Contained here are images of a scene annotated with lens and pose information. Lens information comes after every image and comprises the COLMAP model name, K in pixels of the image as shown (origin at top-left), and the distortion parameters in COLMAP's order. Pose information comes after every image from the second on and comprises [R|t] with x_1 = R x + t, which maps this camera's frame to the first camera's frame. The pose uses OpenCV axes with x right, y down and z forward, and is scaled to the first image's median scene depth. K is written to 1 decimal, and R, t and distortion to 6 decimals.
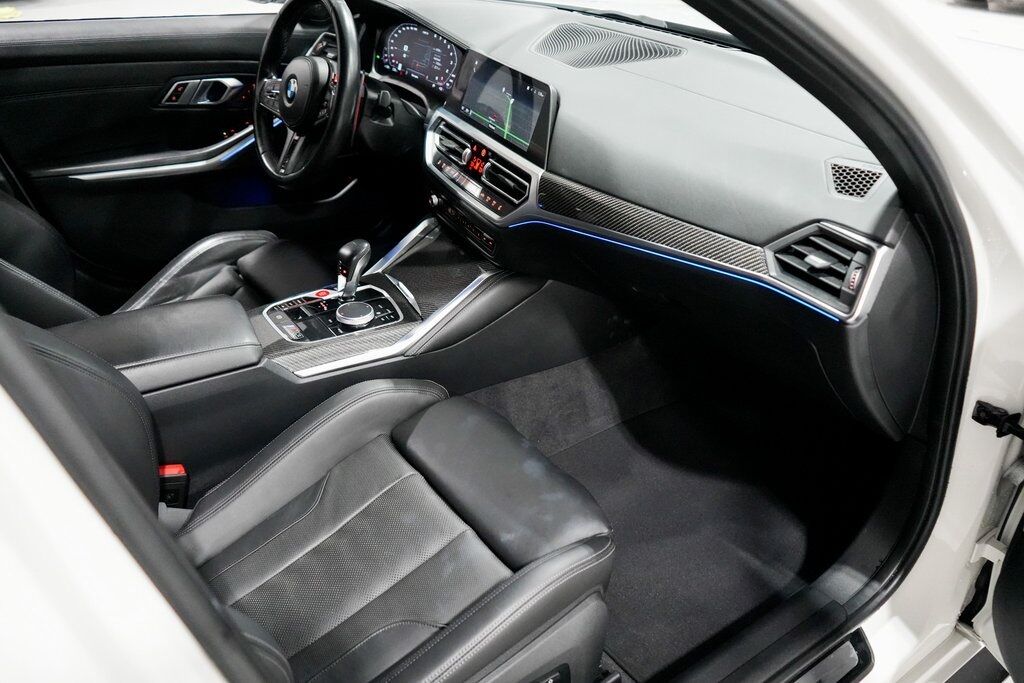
lens RADIAL K [[824.2, 0, 513.2], [0, 824.2, 297.4], [0, 0, 1]] dist [0.002273, 0.002675]
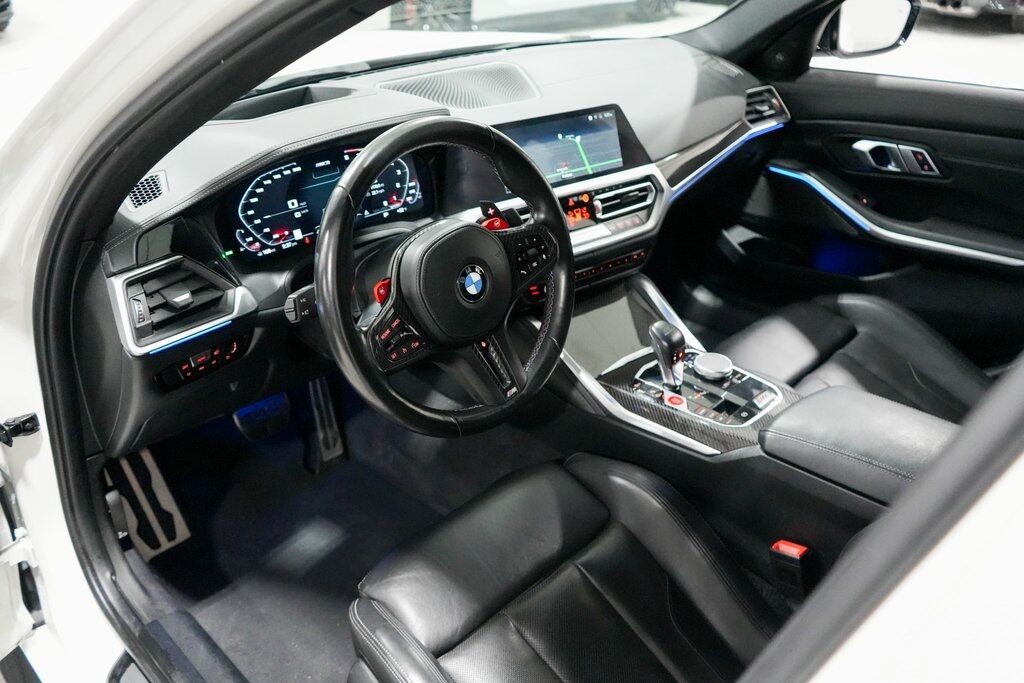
lens RADIAL K [[823.8, 0, 512.0], [0, 823.8, 341.5], [0, 0, 1]] dist [-0.008236, 0.013250]
pose [[-0.169954, -0.501844, 0.848097, -0.931523], [0.450865, 0.725662, 0.519746, -0.594579], [-0.876263, 0.470710, 0.102935, 1.037892]]
